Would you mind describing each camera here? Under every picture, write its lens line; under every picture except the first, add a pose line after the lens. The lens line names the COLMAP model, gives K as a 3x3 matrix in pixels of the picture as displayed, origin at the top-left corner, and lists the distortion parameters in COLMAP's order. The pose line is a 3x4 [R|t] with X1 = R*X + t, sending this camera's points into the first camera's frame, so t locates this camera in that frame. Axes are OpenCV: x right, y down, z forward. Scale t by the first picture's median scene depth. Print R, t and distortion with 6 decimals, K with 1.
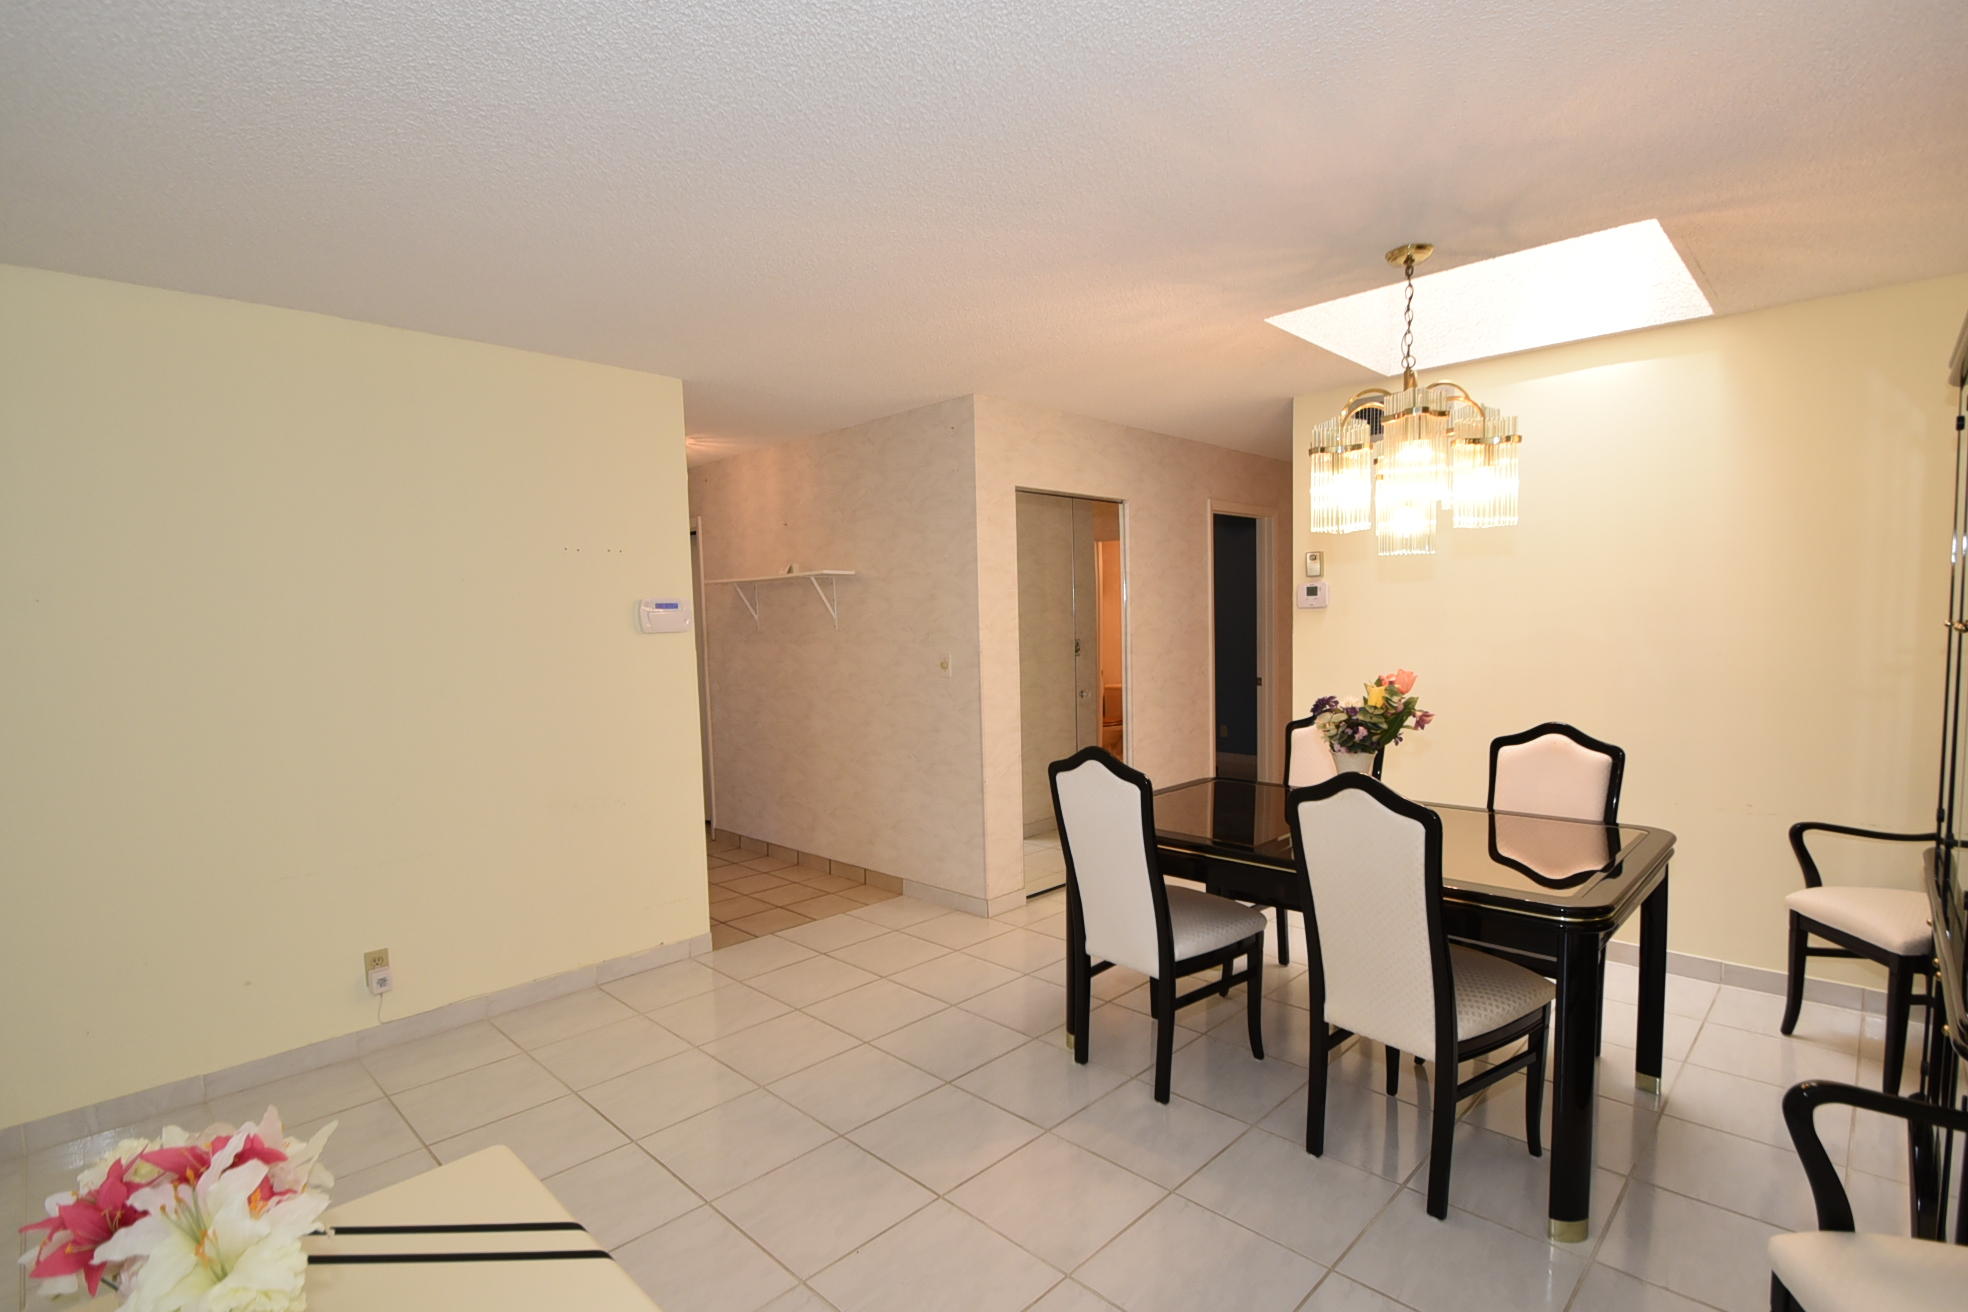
lens RADIAL K [[938.9, 0, 983.3], [0, 938.9, 692.8], [0, 0, 1]] dist [0.016757, -0.007193]
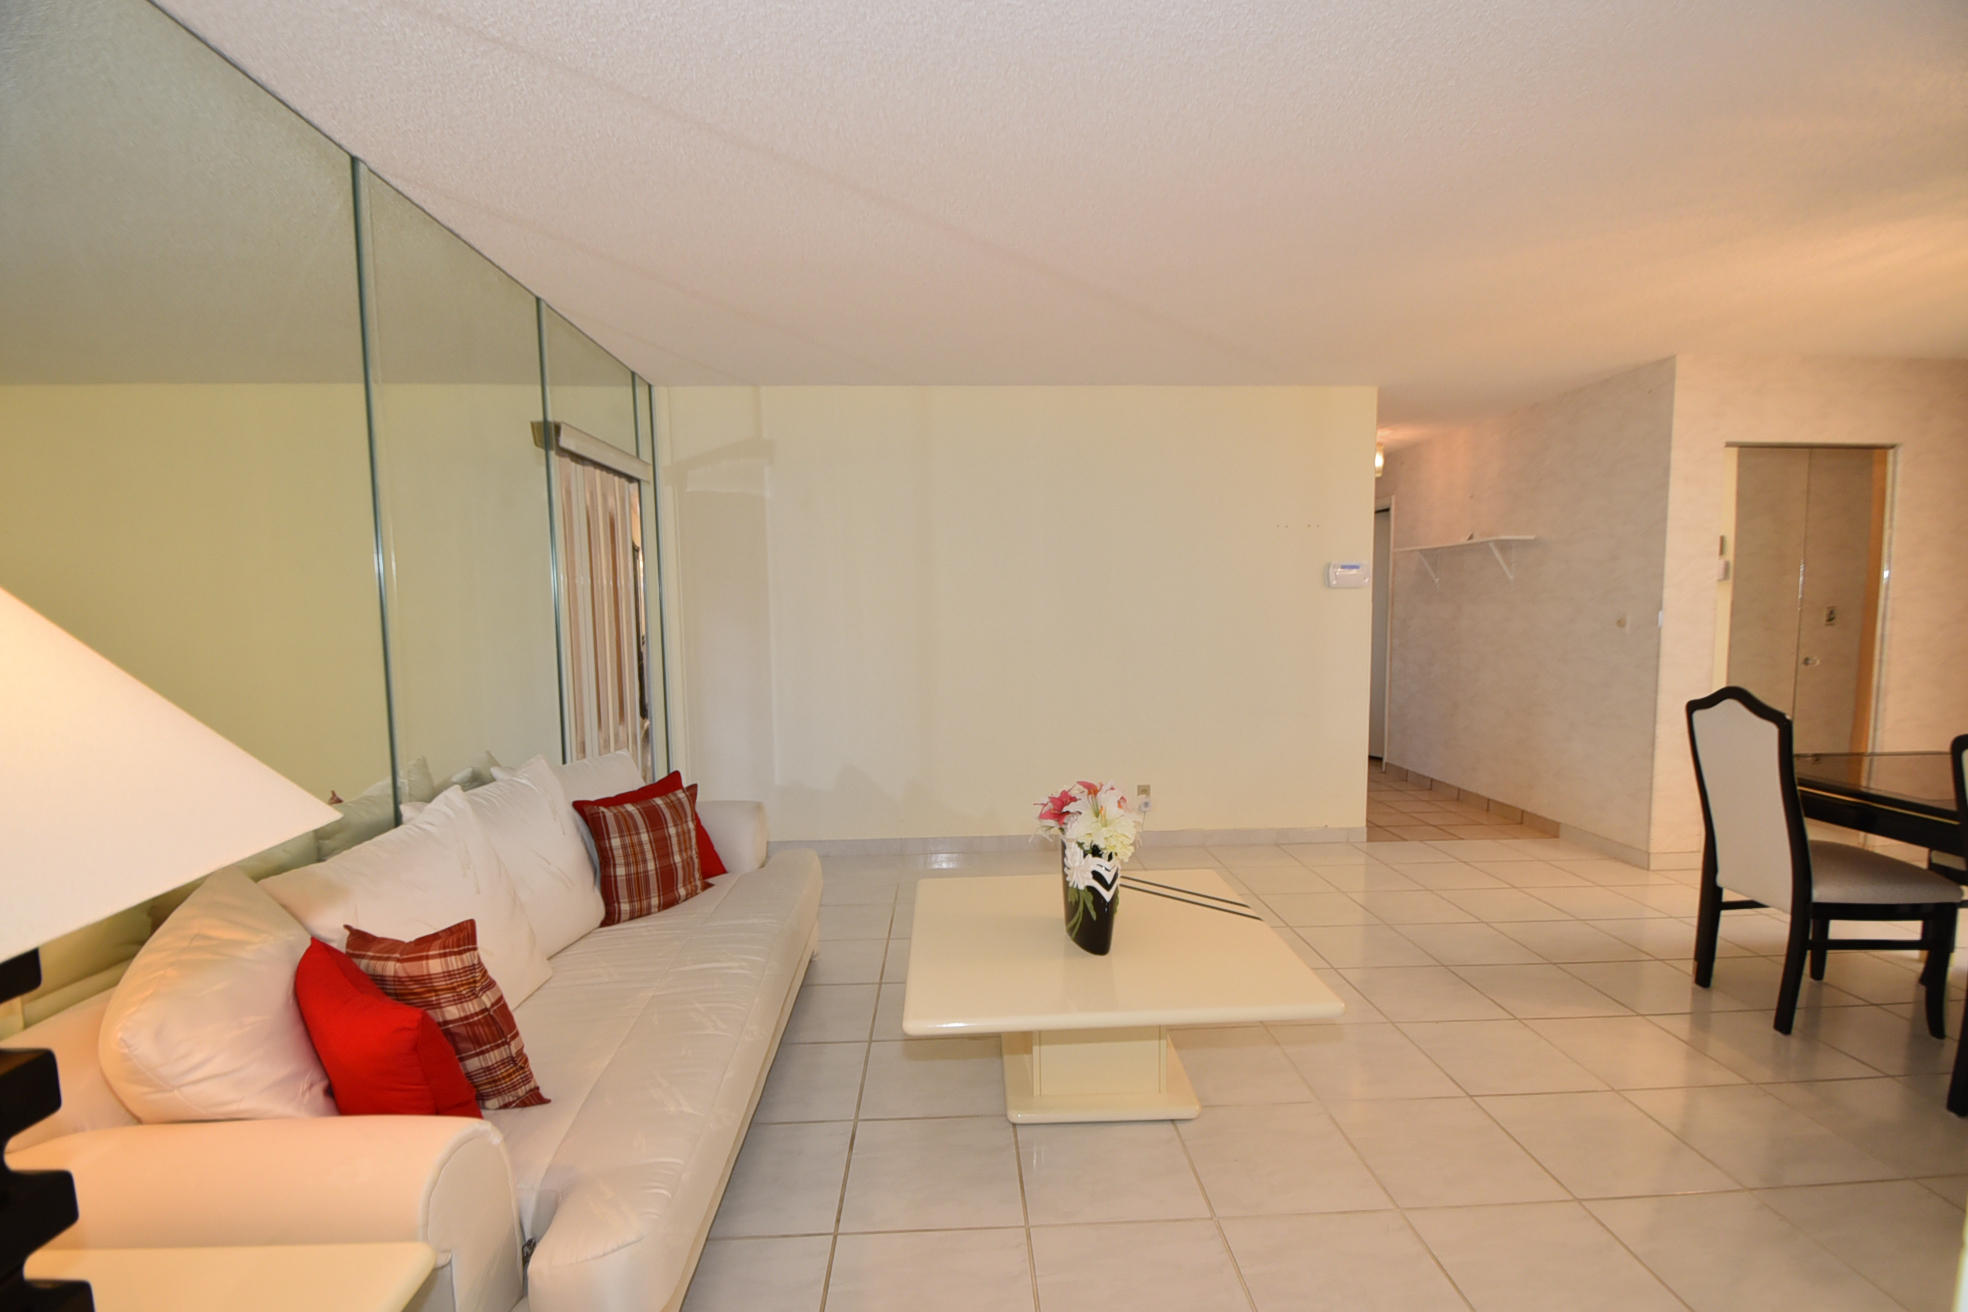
lens RADIAL K [[913.8, 0, 983.8], [0, 913.8, 690.5], [0, 0, 1]] dist [0.029775, -0.033247]
pose [[0.742697, 0.072723, -0.665667, 0.119122], [-0.059607, 0.997319, 0.042451, 0.044693], [0.666970, 0.008150, 0.745040, -0.228827]]
